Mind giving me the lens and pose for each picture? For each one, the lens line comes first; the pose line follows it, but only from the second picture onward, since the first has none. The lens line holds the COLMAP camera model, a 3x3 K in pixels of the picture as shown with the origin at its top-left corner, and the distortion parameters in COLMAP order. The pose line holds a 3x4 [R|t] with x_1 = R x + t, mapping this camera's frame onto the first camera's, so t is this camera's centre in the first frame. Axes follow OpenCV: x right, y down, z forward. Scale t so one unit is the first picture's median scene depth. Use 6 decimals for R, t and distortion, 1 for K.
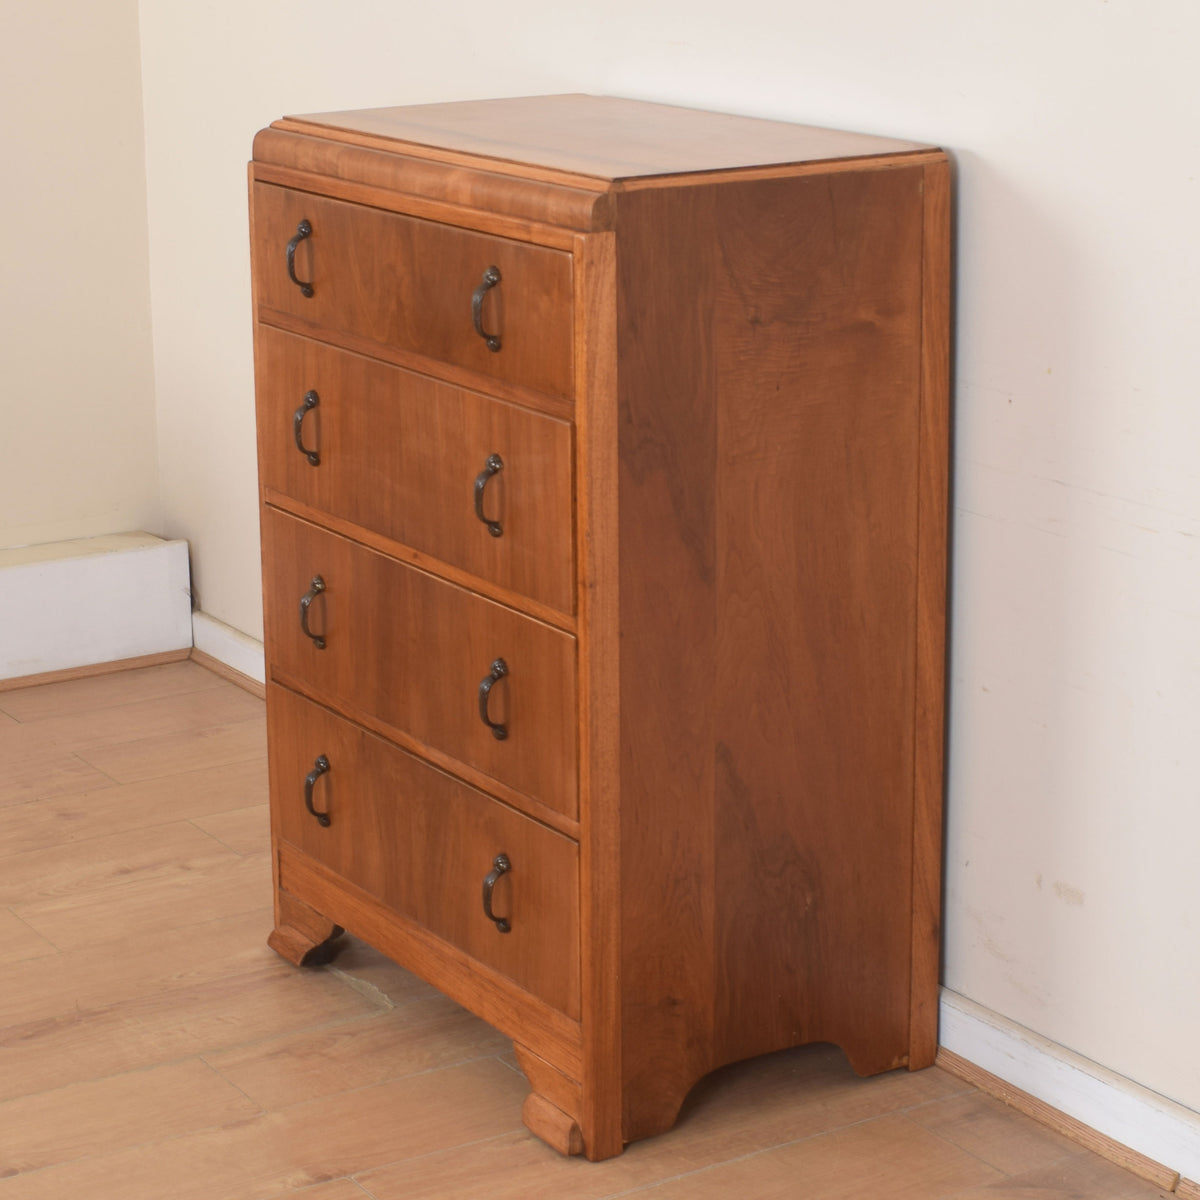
lens RADIAL K [[3037.3, 0, 599.5], [0, 3037.3, 550.8], [0, 0, 1]] dist [0.026313, -0.108123]
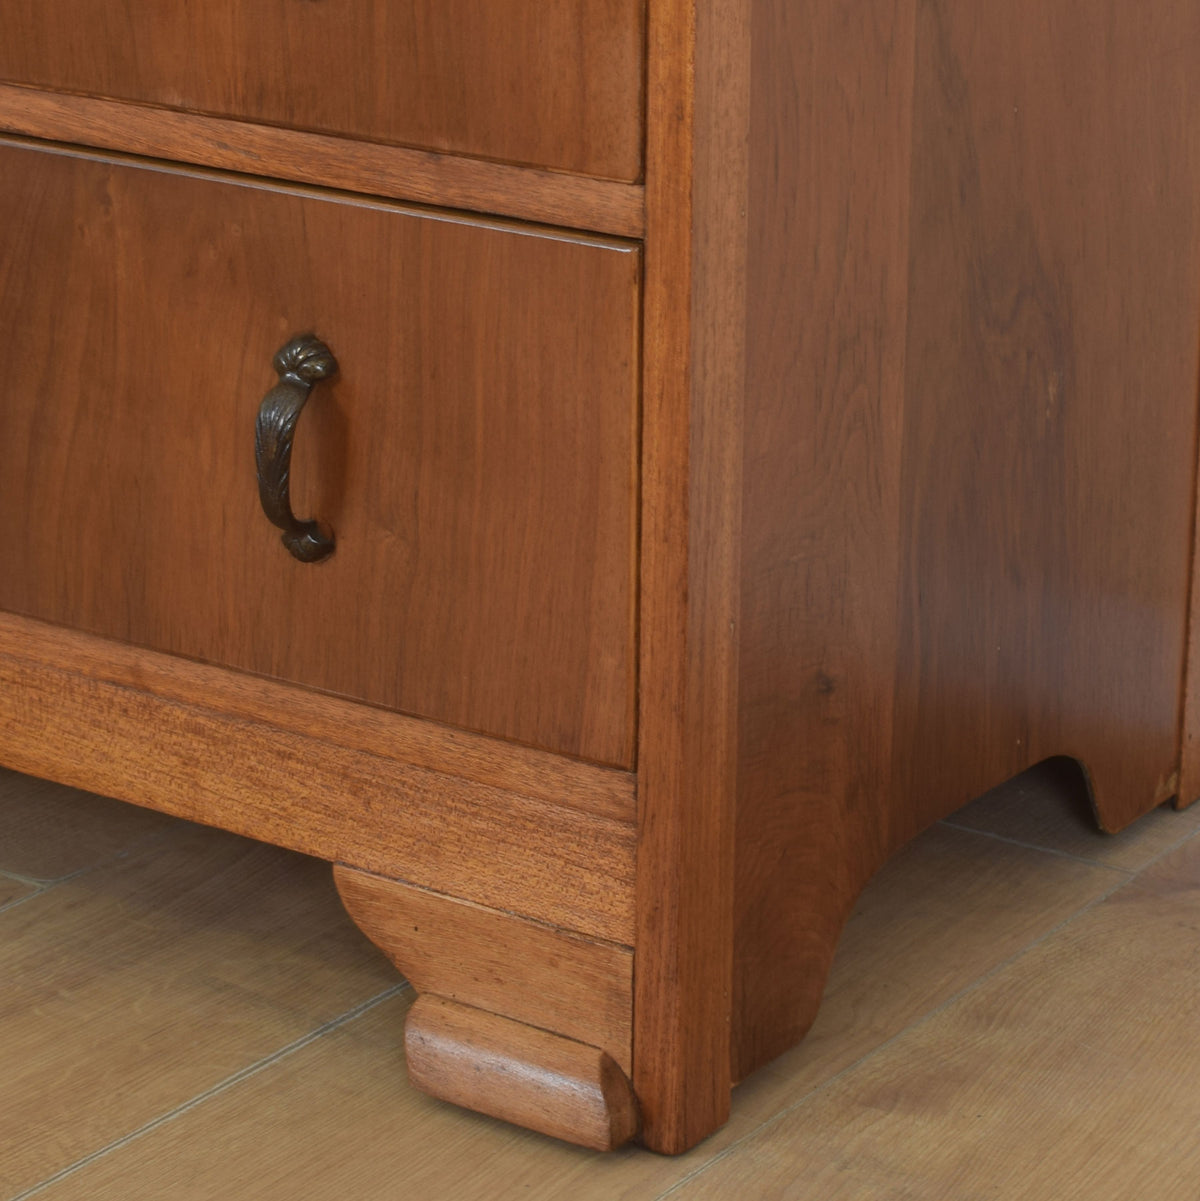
lens RADIAL K [[3872.8, 0, 602.1], [0, 3872.8, 402.2], [0, 0, 1]] dist [-0.008626, -0.375883]
pose [[0.917520, -0.093991, 0.386424, -0.177669], [0.080896, 0.995465, 0.050050, 0.089747], [-0.389376, -0.014662, 0.920962, 0.587171]]
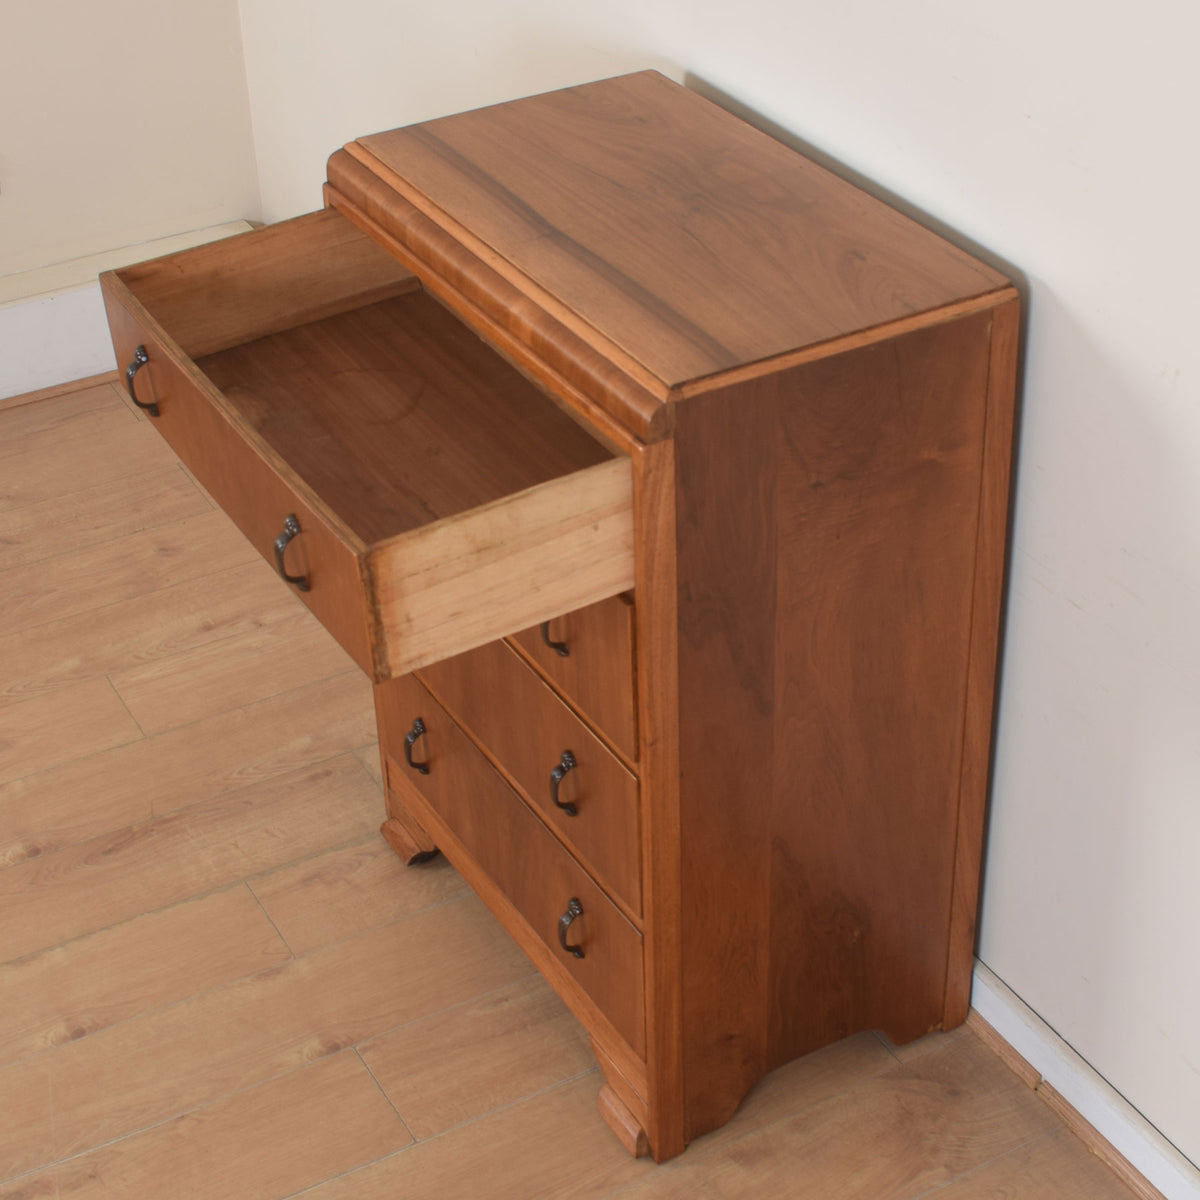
lens RADIAL K [[2283.0, 0, 650.7], [0, 2283.0, 575.9], [0, 0, 1]] dist [-0.018772, -0.130547]
pose [[0.999612, 0.006502, -0.027074, 0.016726], [0.002661, 0.945597, 0.325328, -0.281674], [0.027716, -0.325274, 0.945214, 0.271516]]
